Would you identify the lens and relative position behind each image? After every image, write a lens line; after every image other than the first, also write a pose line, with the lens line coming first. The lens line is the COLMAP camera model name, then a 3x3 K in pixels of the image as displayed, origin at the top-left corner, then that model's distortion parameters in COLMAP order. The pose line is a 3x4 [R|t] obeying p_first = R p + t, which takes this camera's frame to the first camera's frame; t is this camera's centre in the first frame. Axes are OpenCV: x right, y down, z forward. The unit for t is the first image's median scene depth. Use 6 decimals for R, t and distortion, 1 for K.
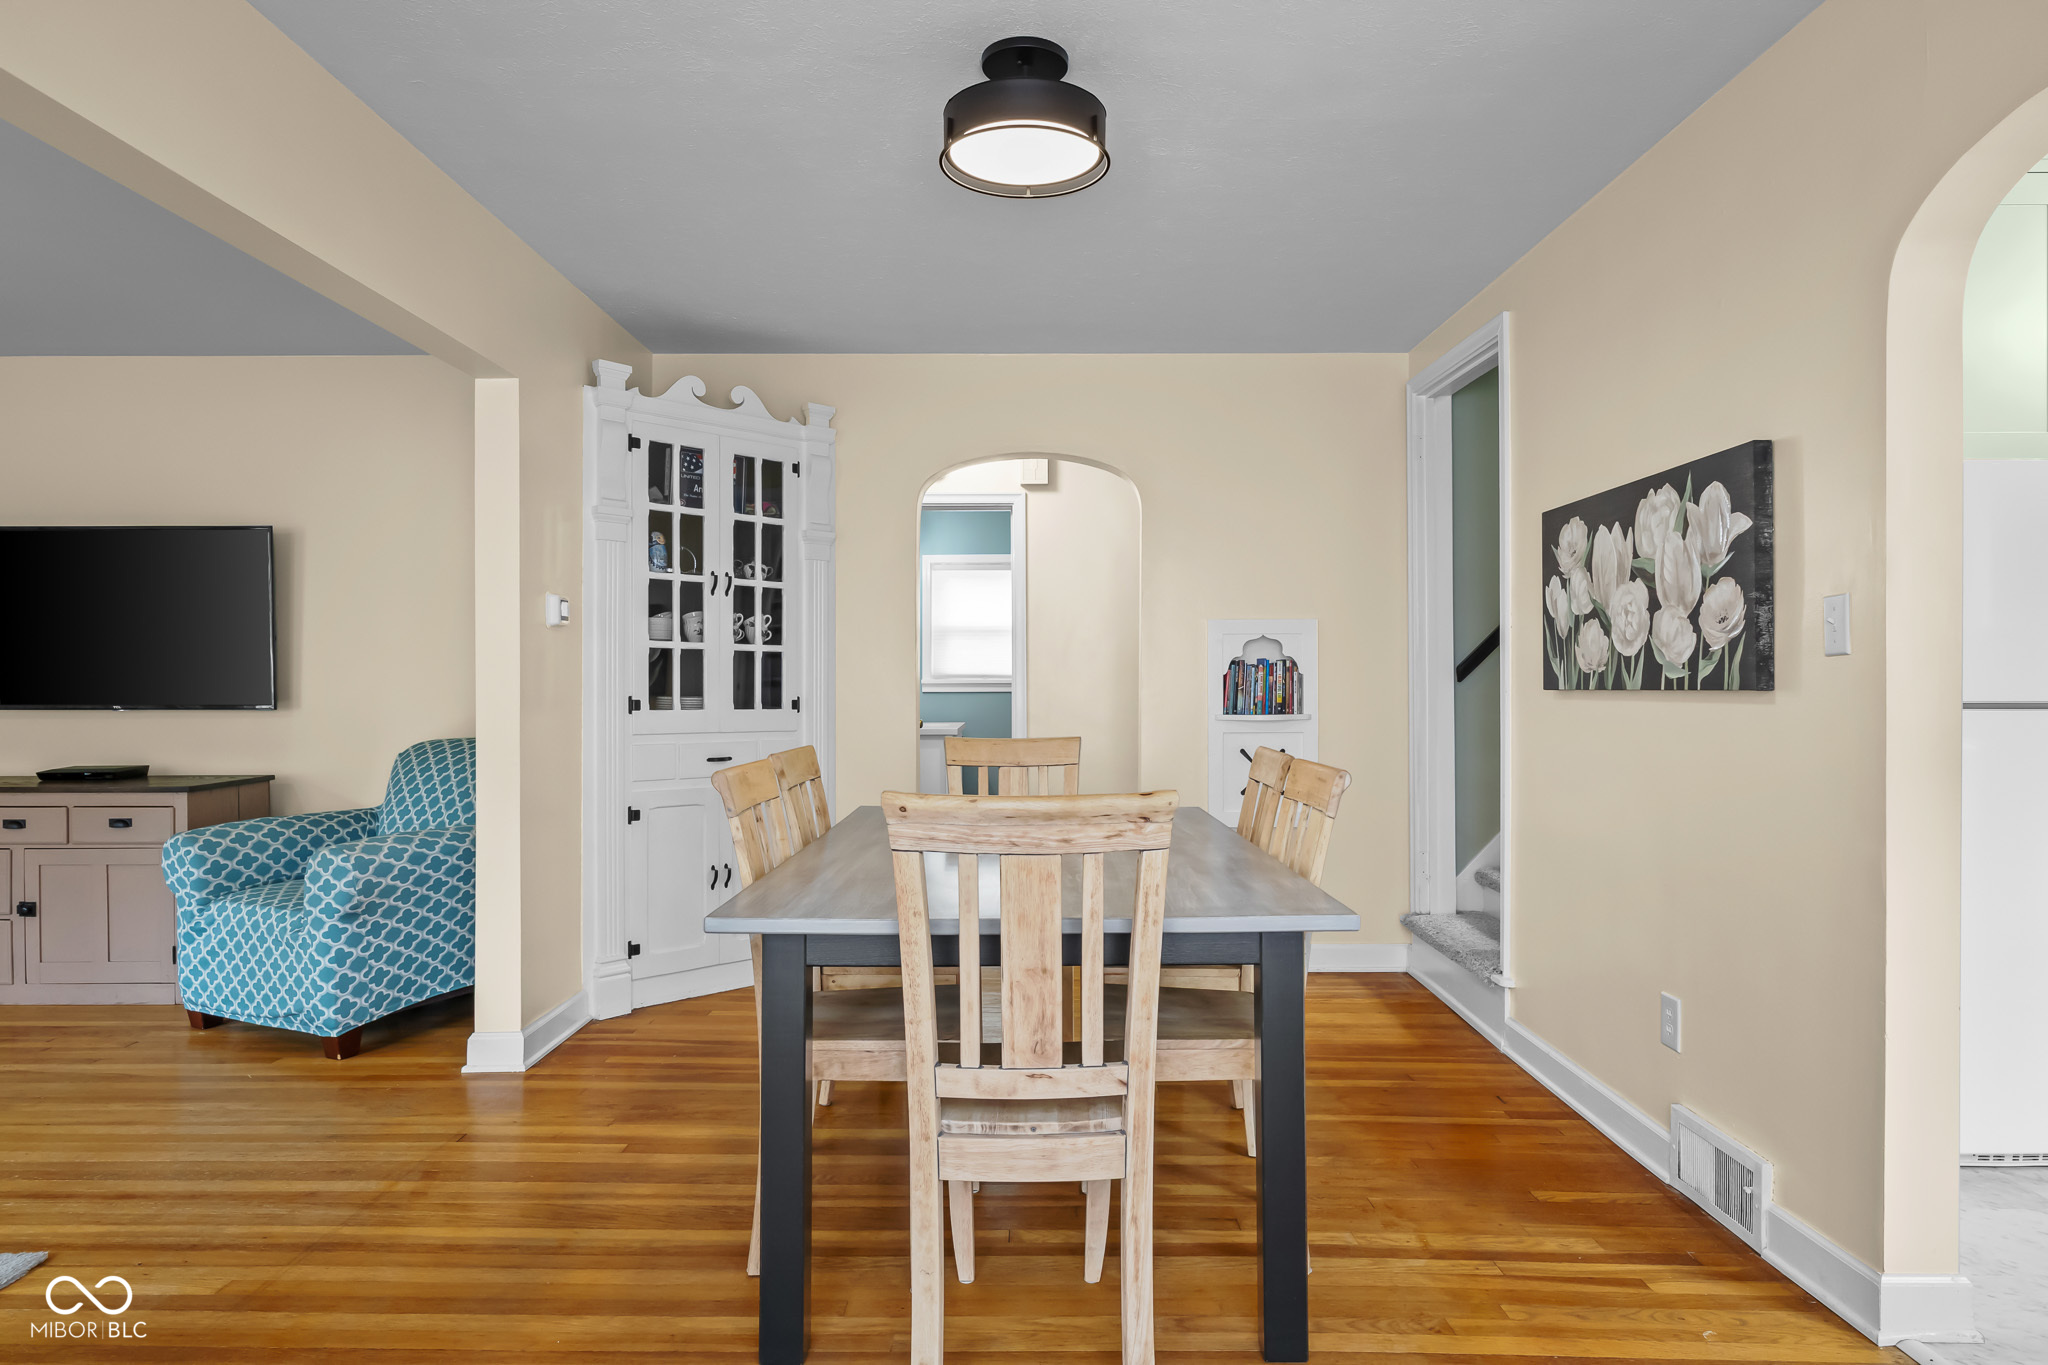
lens RADIAL K [[1224.0, 0, 1037.9], [0, 1224.0, 683.4], [0, 0, 1]] dist [-0.003549, -0.000219]
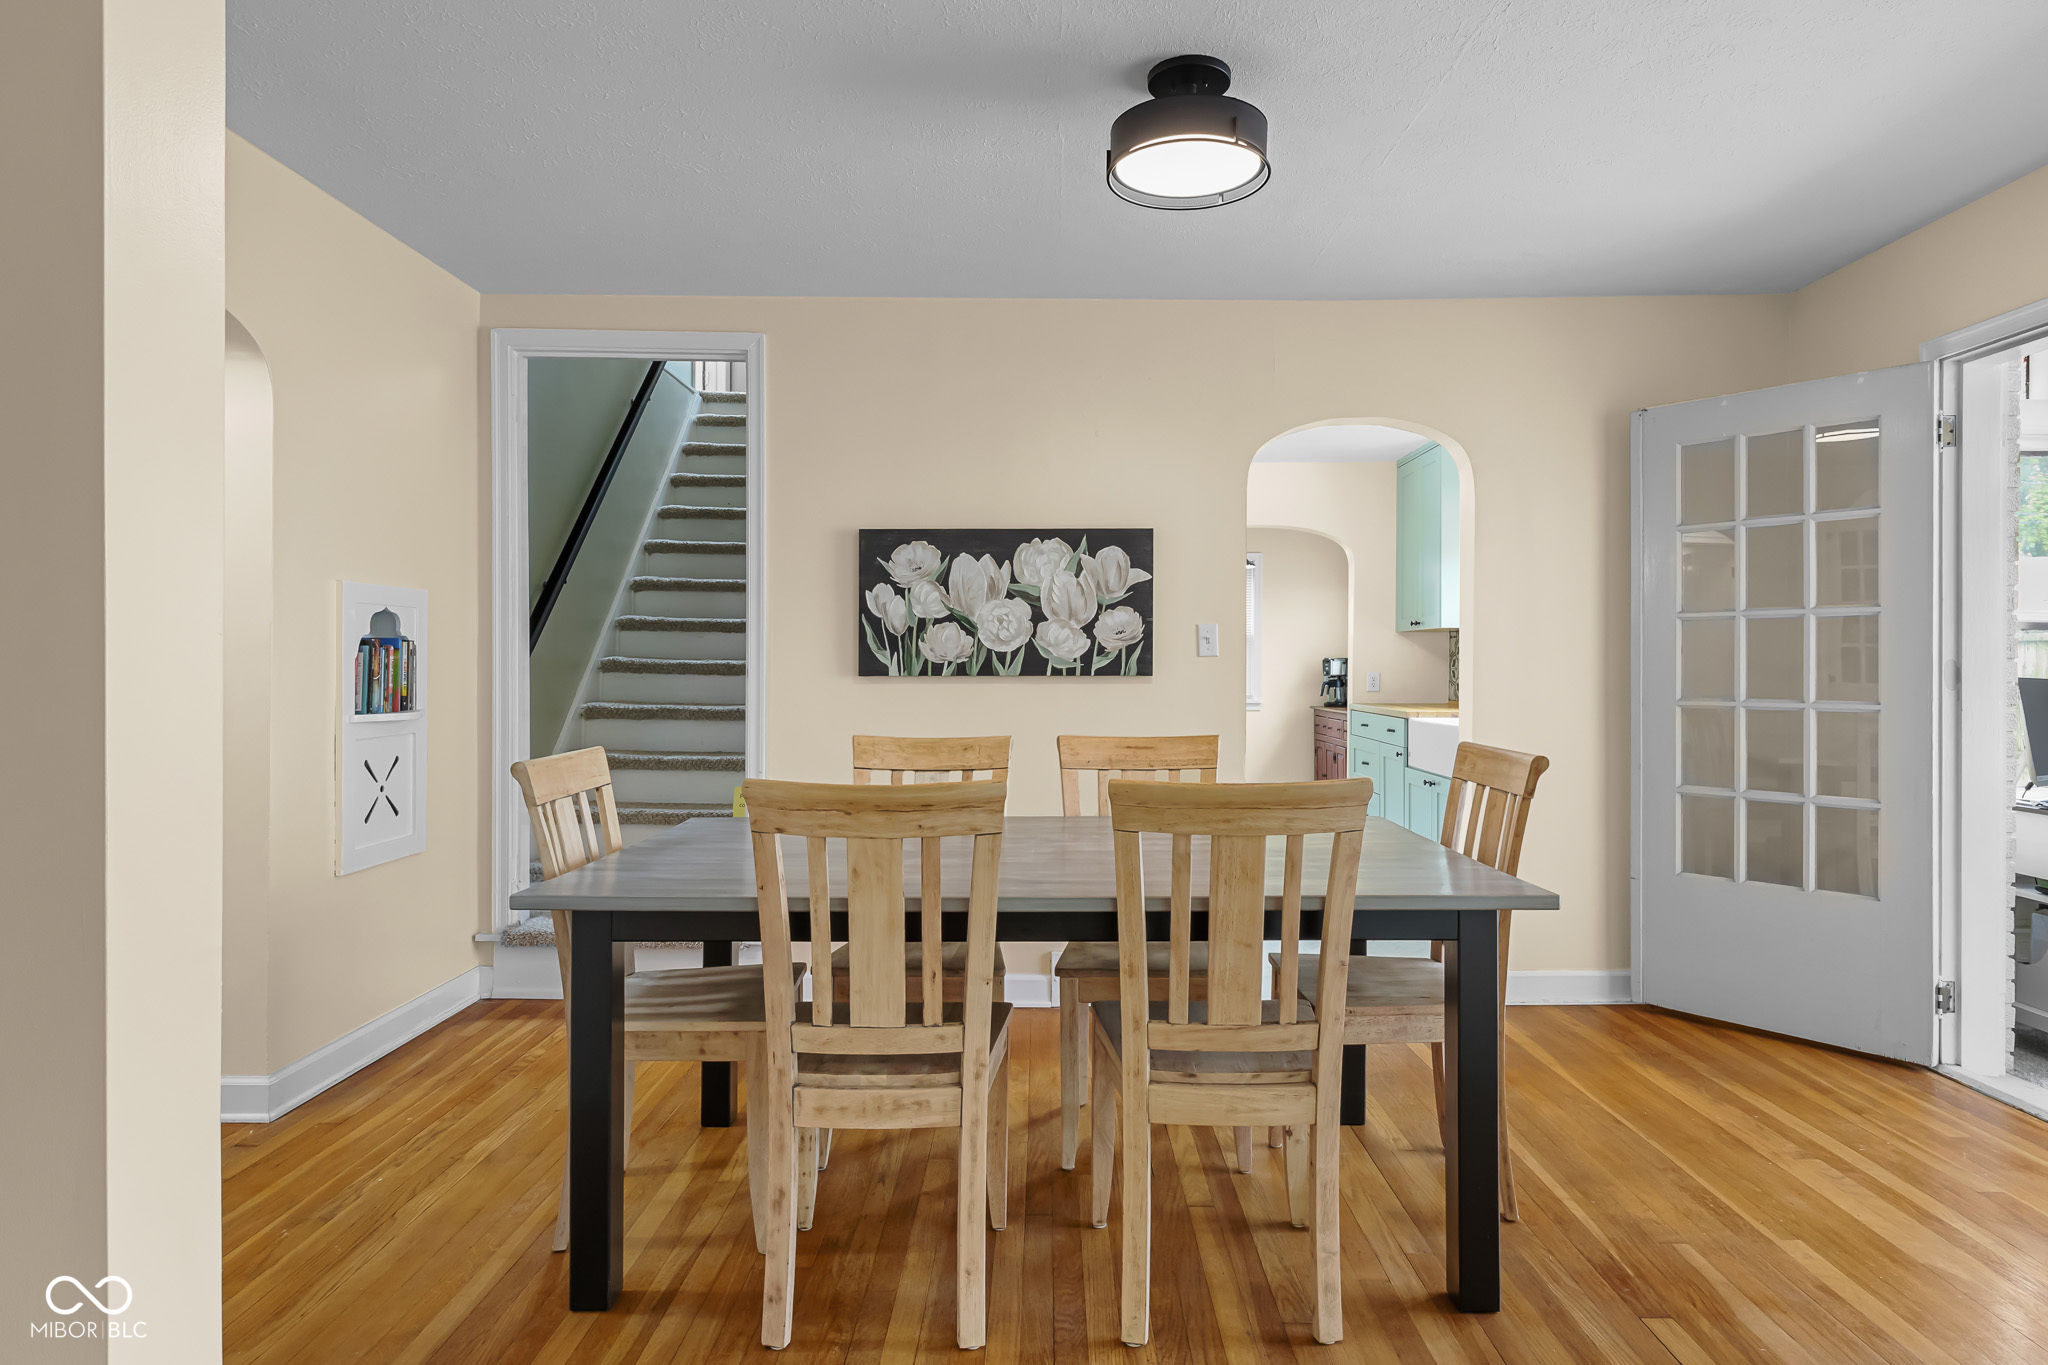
lens RADIAL K [[1162.6, 0, 1036.0], [0, 1162.6, 661.9], [0, 0, 1]] dist [0.010134, 0.002133]
pose [[0.006852, 0.003558, 0.999970, -0.800044], [-0.002080, 0.999992, -0.003544, -0.005573], [-0.999974, -0.002056, 0.006859, 0.893249]]
